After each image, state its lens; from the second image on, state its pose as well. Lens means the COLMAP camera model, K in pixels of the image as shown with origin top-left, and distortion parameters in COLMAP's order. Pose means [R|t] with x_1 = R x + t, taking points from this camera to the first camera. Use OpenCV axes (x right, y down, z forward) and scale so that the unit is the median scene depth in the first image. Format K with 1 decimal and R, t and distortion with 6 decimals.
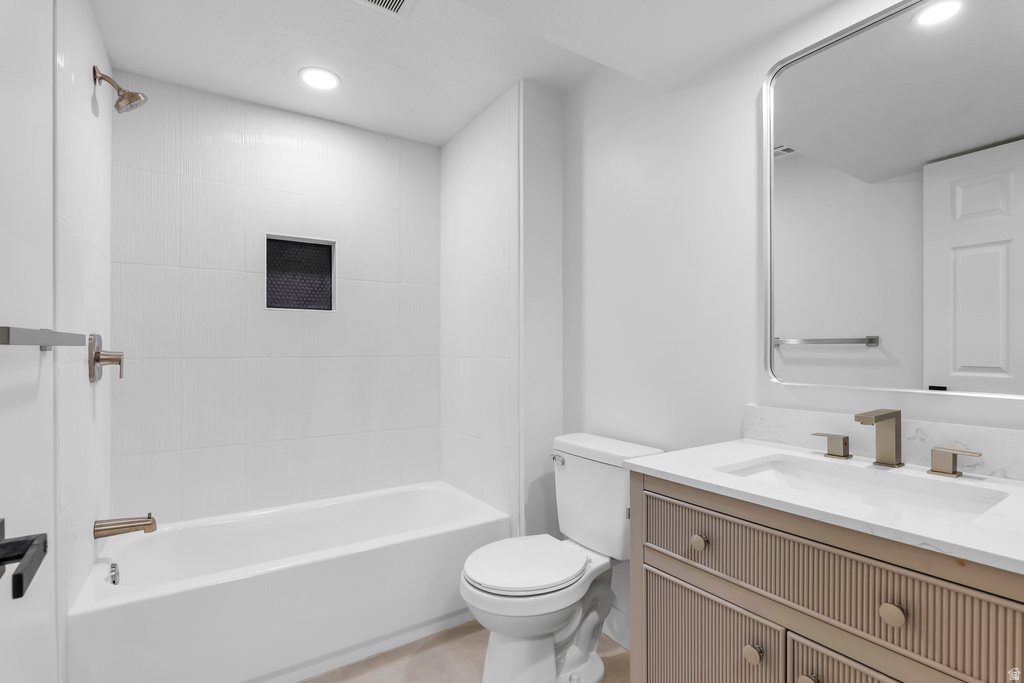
lens RADIAL K [[476.0, 0, 510.9], [0, 476.0, 340.8], [0, 0, 1]] dist [-0.018427, 0.002161]
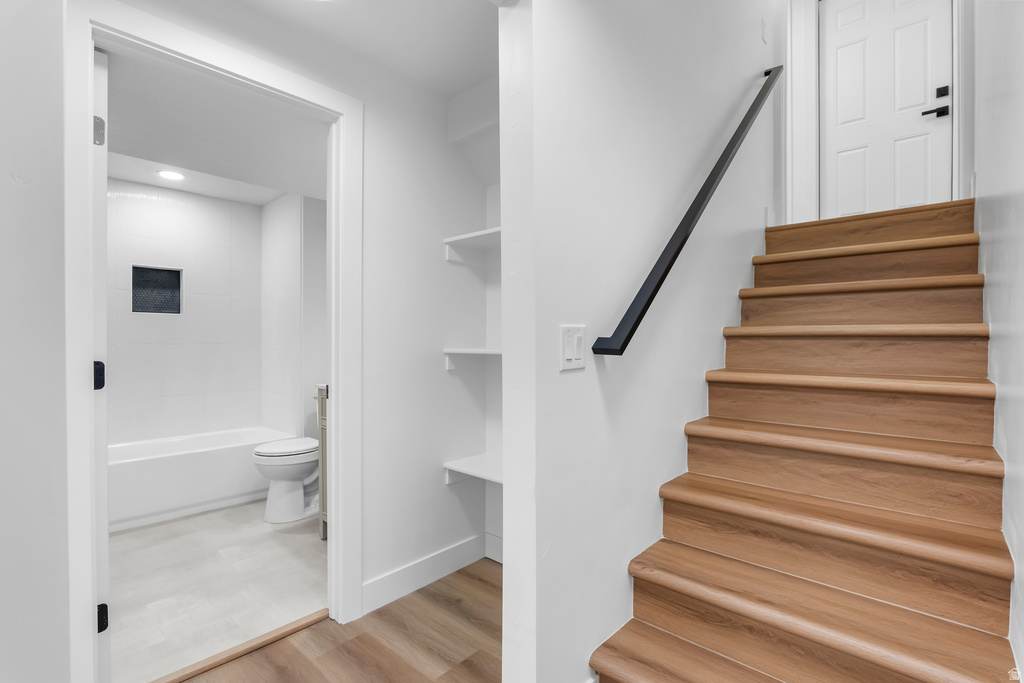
lens RADIAL K [[476.0, 0, 508.9], [0, 476.0, 340.0], [0, 0, 1]] dist [-0.018427, 0.002161]
pose [[0.969313, 0.004406, 0.245790, 0.271862], [-0.007436, 0.999907, 0.011401, -0.006883], [-0.245717, -0.012879, 0.969256, -0.725518]]
